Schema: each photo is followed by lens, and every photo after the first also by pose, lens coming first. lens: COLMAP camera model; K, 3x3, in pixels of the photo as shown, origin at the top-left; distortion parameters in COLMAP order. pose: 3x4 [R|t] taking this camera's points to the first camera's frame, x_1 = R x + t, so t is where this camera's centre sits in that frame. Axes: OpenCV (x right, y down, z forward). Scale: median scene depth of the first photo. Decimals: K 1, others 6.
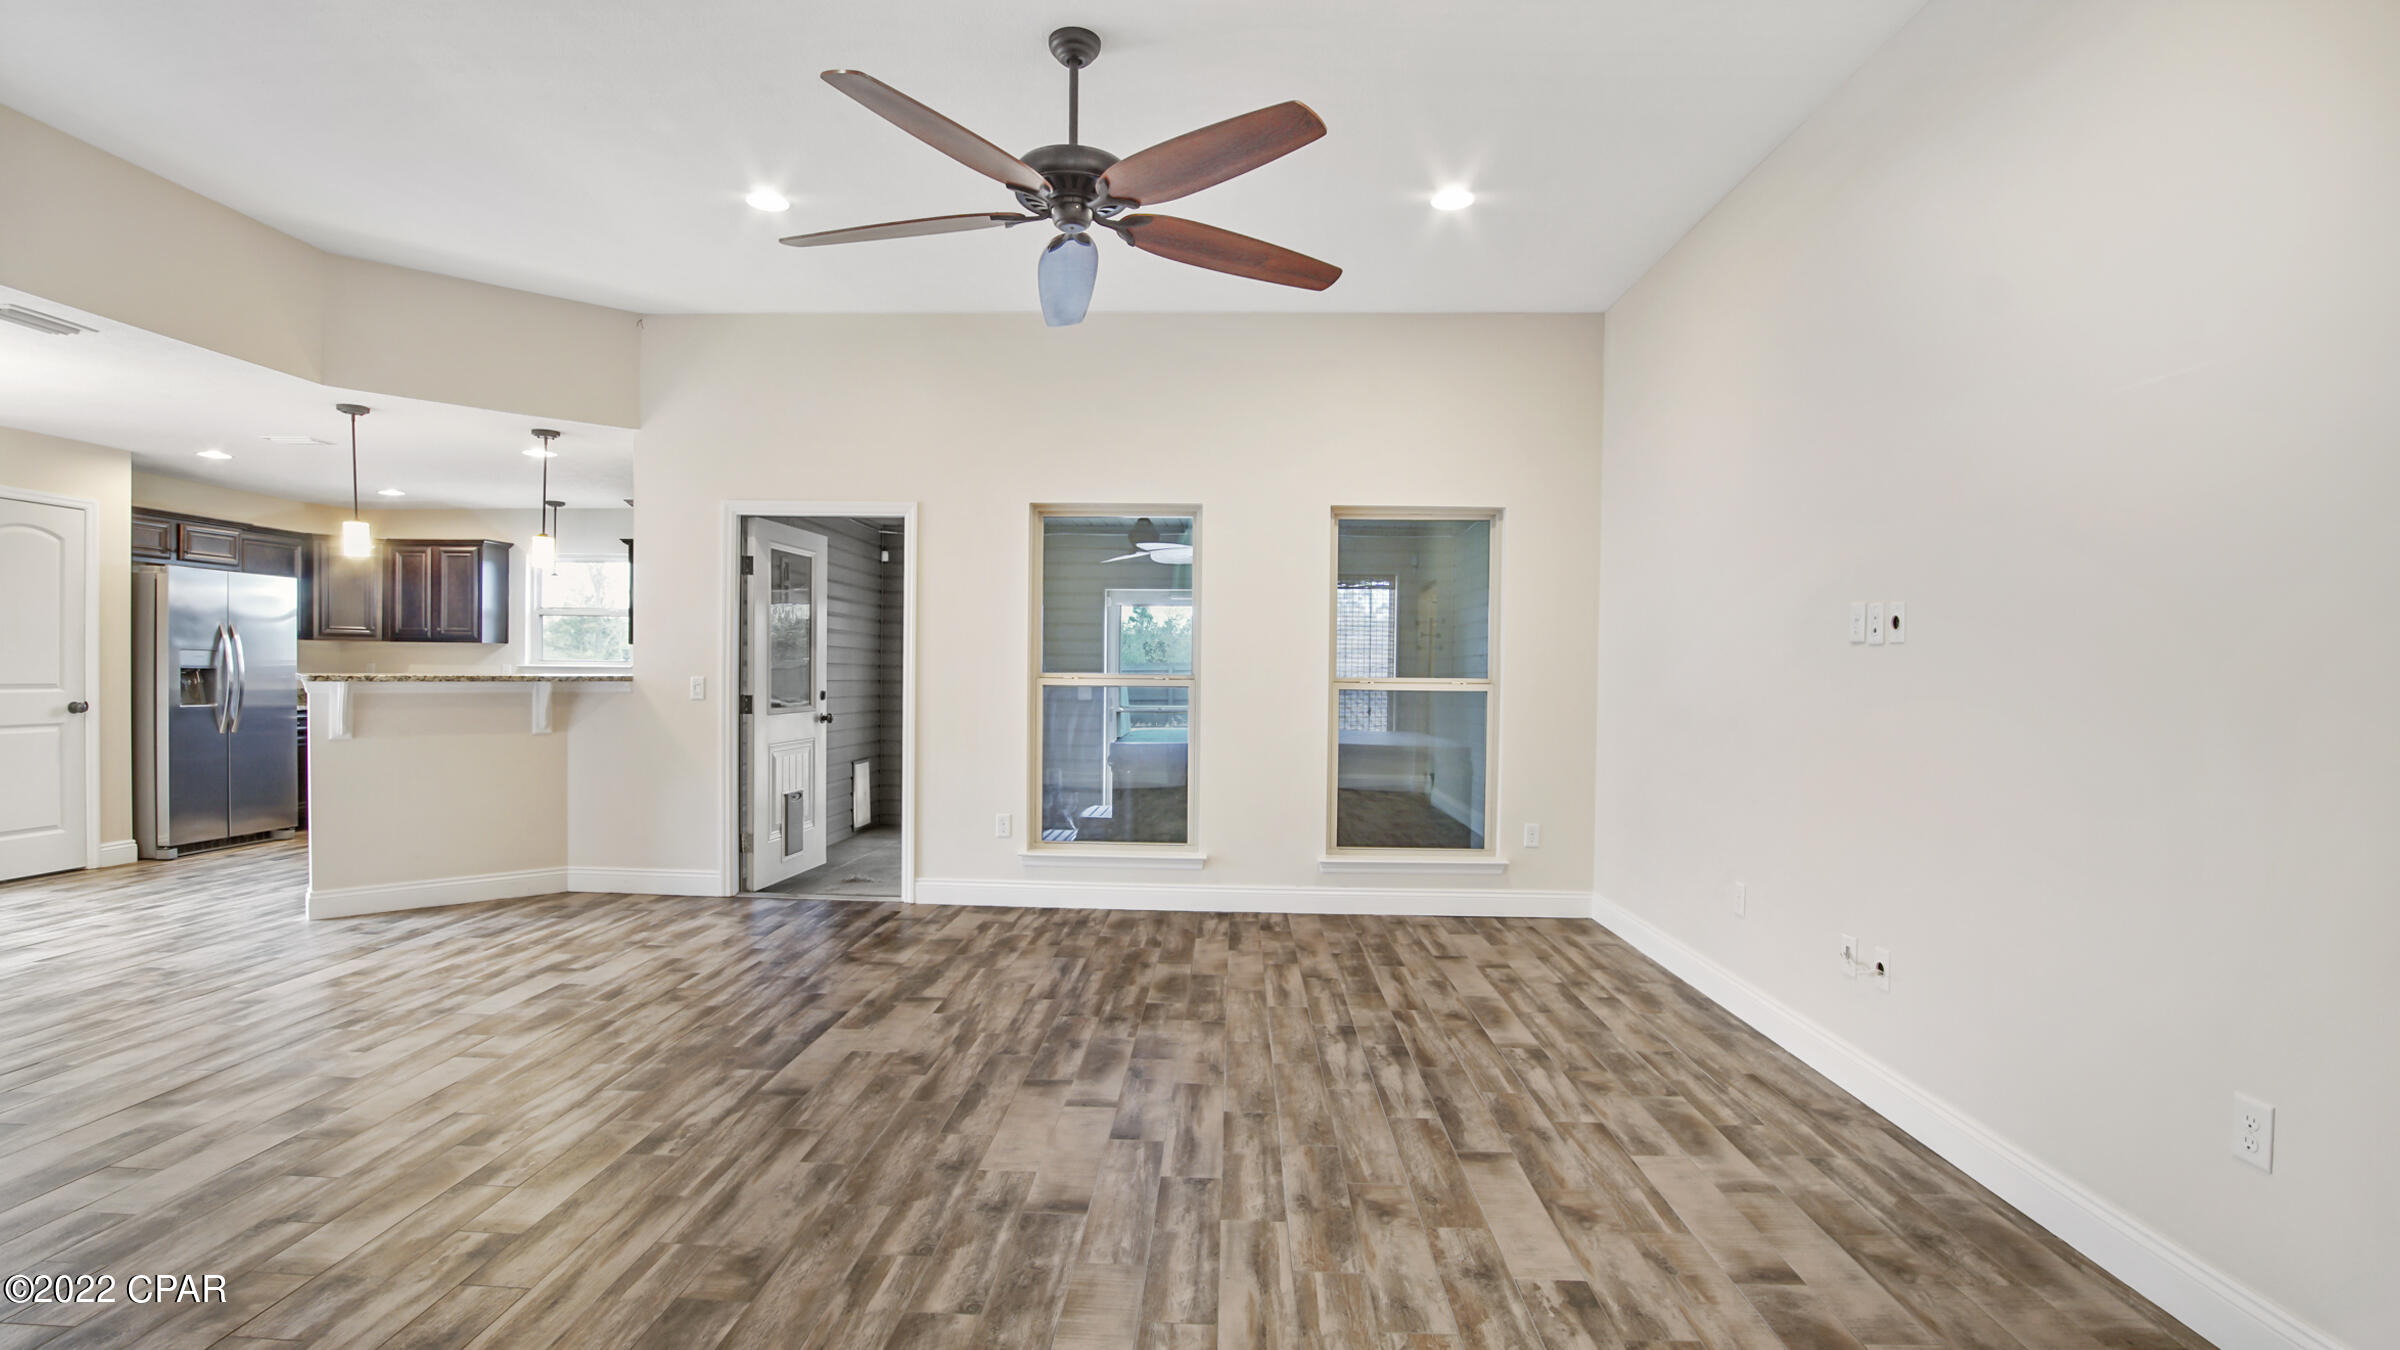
lens RADIAL K [[1088.1, 0, 1192.8], [0, 1088.1, 688.2], [0, 0, 1]] dist [-0.032431, 0.001050]
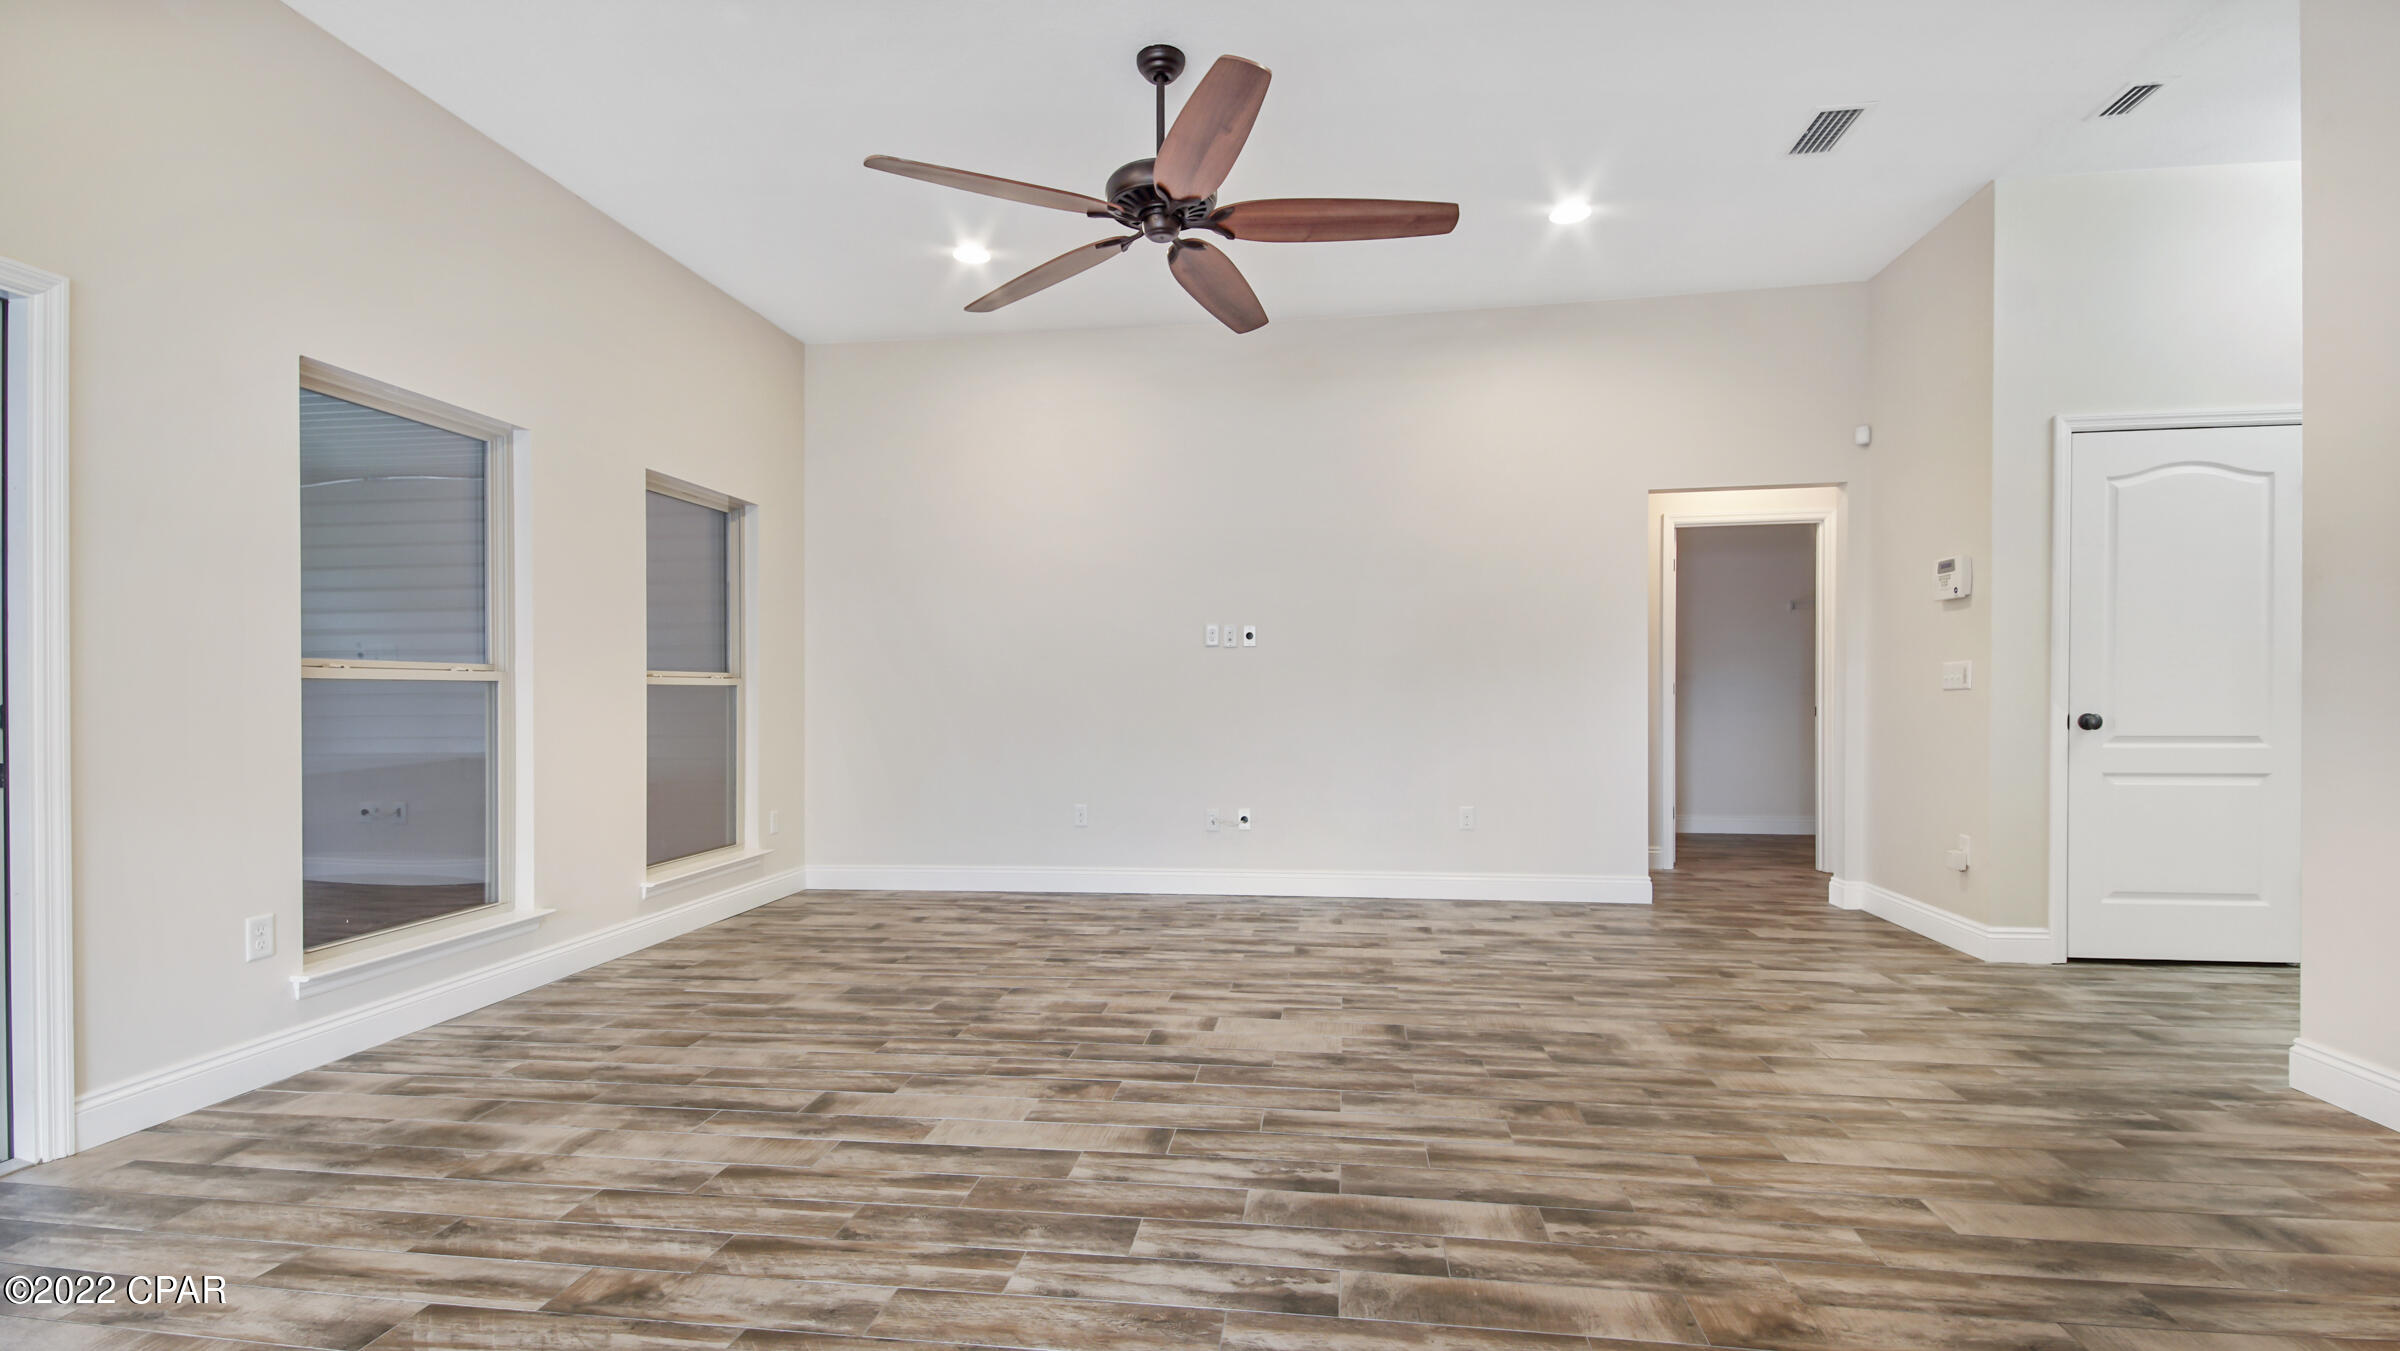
lens RADIAL K [[1059.7, 0, 1190.9], [0, 1059.7, 689.6], [0, 0, 1]] dist [0.039713, -0.024310]
pose [[0.104794, -0.009533, 0.994448, -0.901035], [0.024465, 0.999676, 0.007005, 0.015964], [-0.994193, 0.023595, 0.104993, 0.663673]]
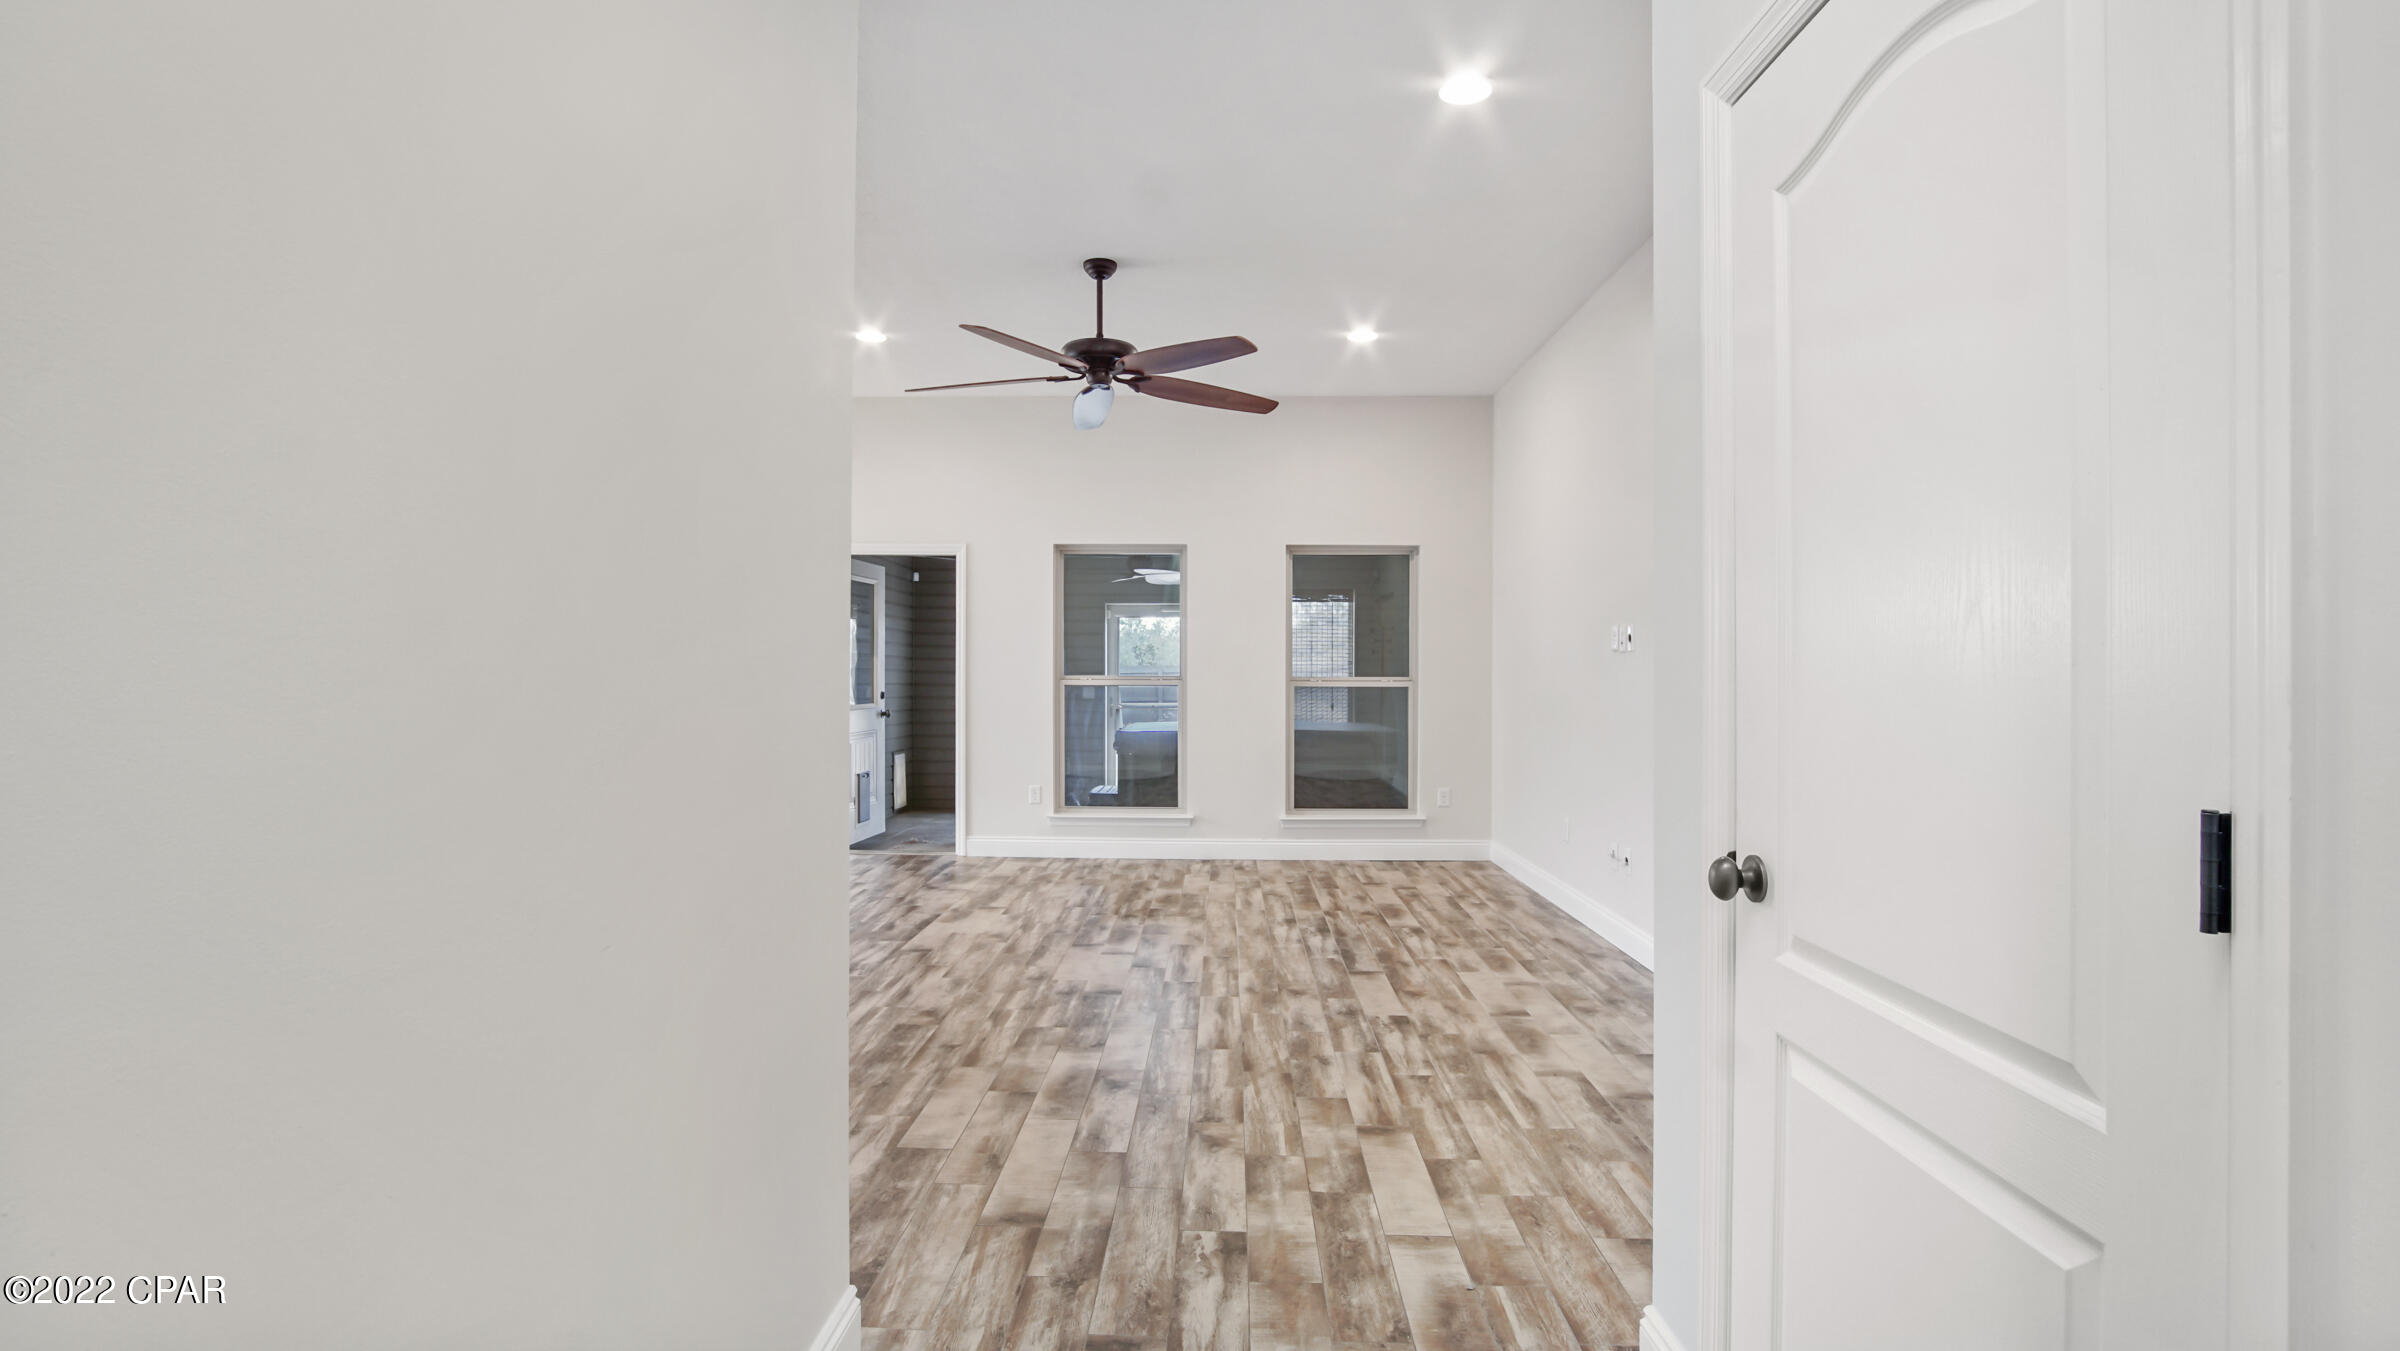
lens RADIAL K [[1111.4, 0, 1200.0], [0, 1111.4, 675.5], [0, 0, 1]] dist [-0.041485, -0.021561]
pose [[0.999817, -0.009538, 0.016572, 0.000675], [0.009764, 0.999860, -0.013593, 0.007319], [-0.016440, 0.013752, 0.999770, -0.437663]]
